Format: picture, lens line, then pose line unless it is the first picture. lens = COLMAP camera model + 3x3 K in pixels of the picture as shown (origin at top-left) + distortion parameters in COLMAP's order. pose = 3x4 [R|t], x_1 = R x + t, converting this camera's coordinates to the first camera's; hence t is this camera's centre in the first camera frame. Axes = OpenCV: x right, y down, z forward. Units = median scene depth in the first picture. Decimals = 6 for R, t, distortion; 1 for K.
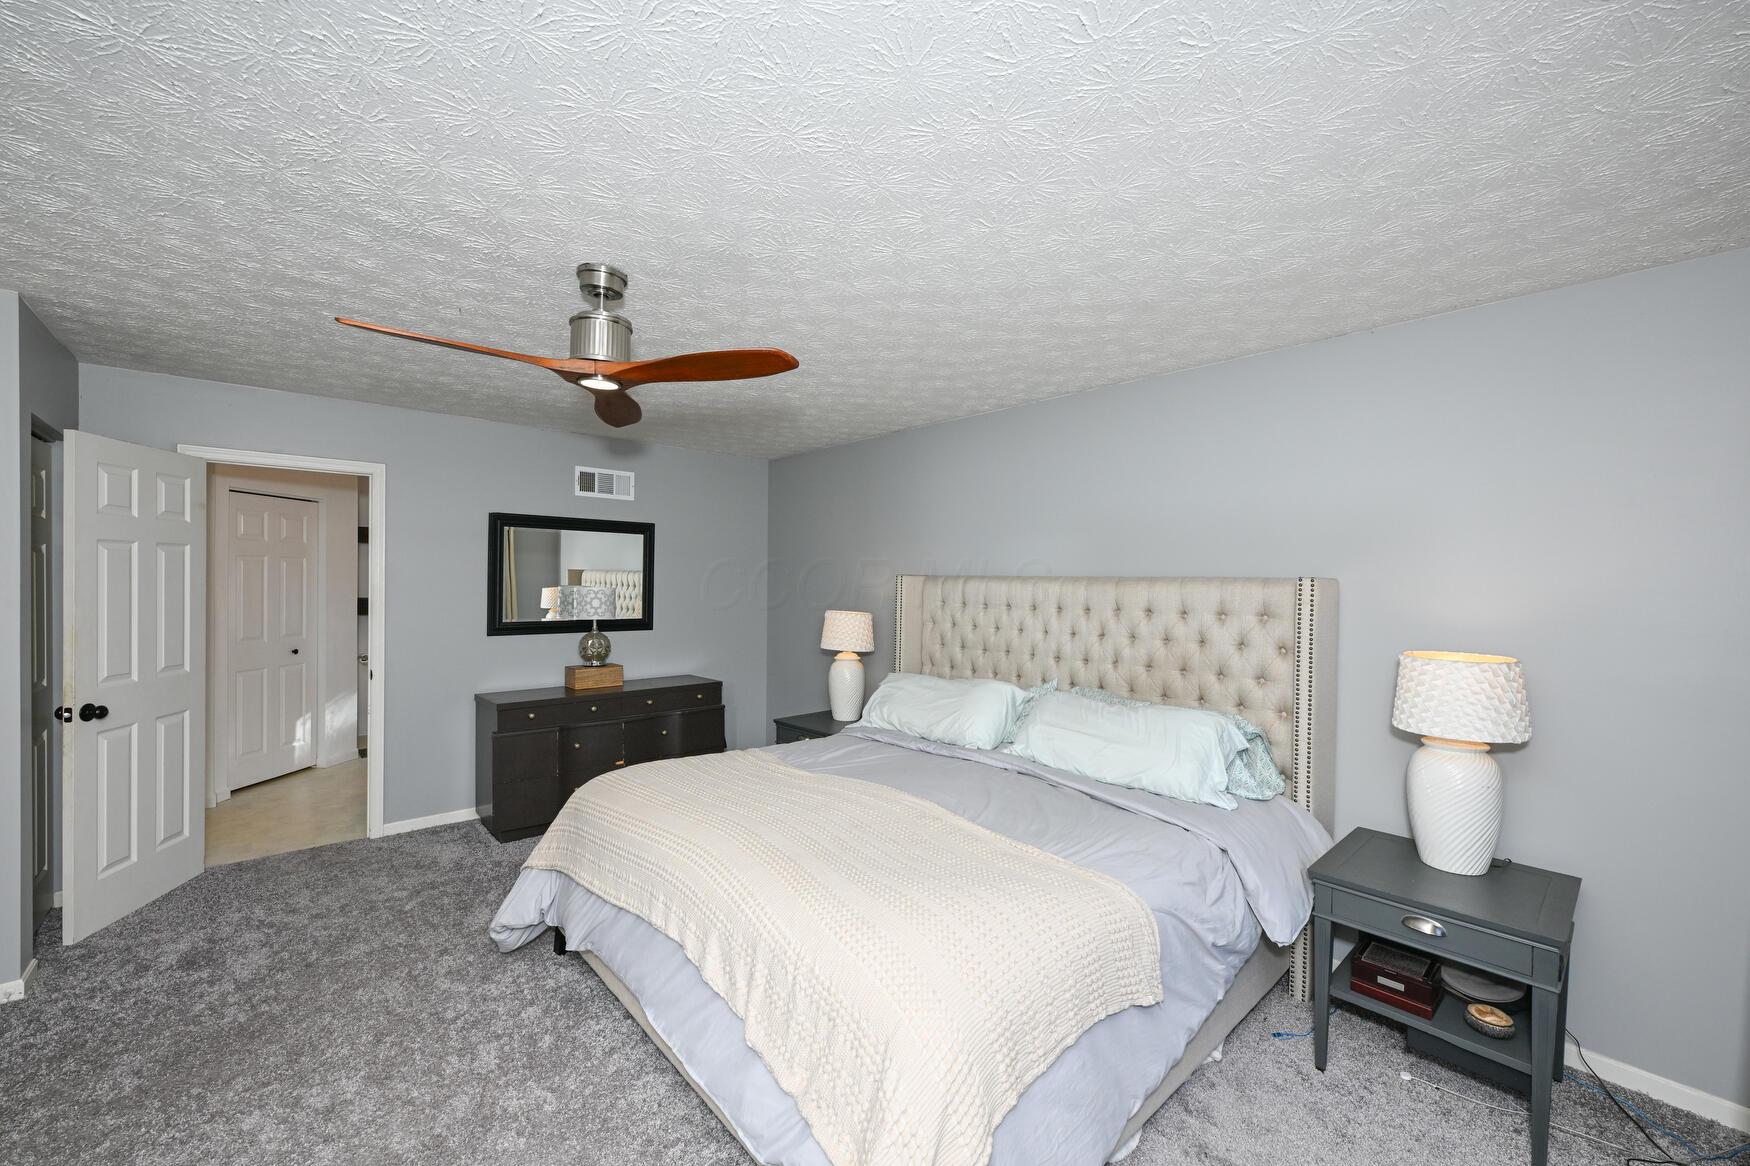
lens RADIAL K [[699.4, 0, 873.0], [0, 699.4, 583.9], [0, 0, 1]] dist [-0.001929, -0.000584]
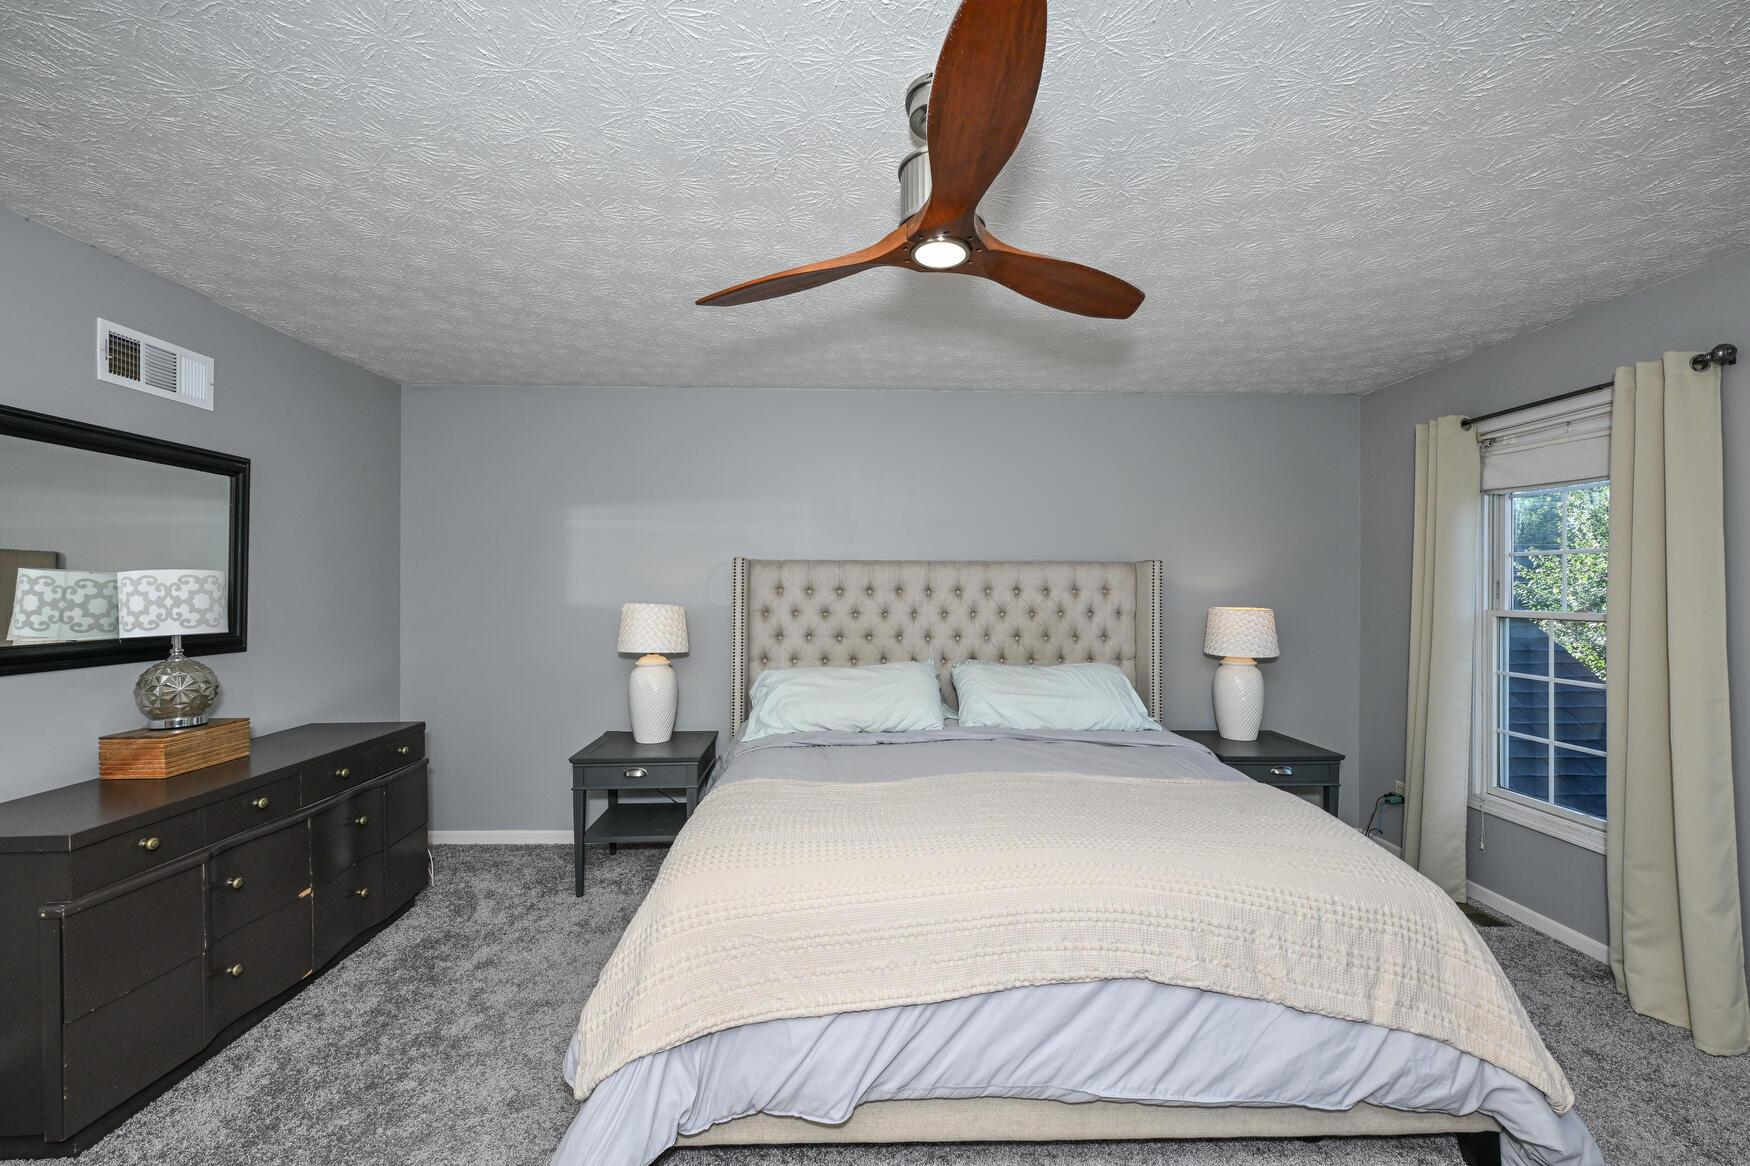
lens RADIAL K [[699.4, 0, 869.6], [0, 699.4, 584.5], [0, 0, 1]] dist [-0.001929, -0.000584]
pose [[0.647179, -0.007397, 0.762302, -0.460597], [0.005826, 0.999972, 0.004757, 0.015209], [-0.762315, 0.001362, 0.647204, 0.292488]]
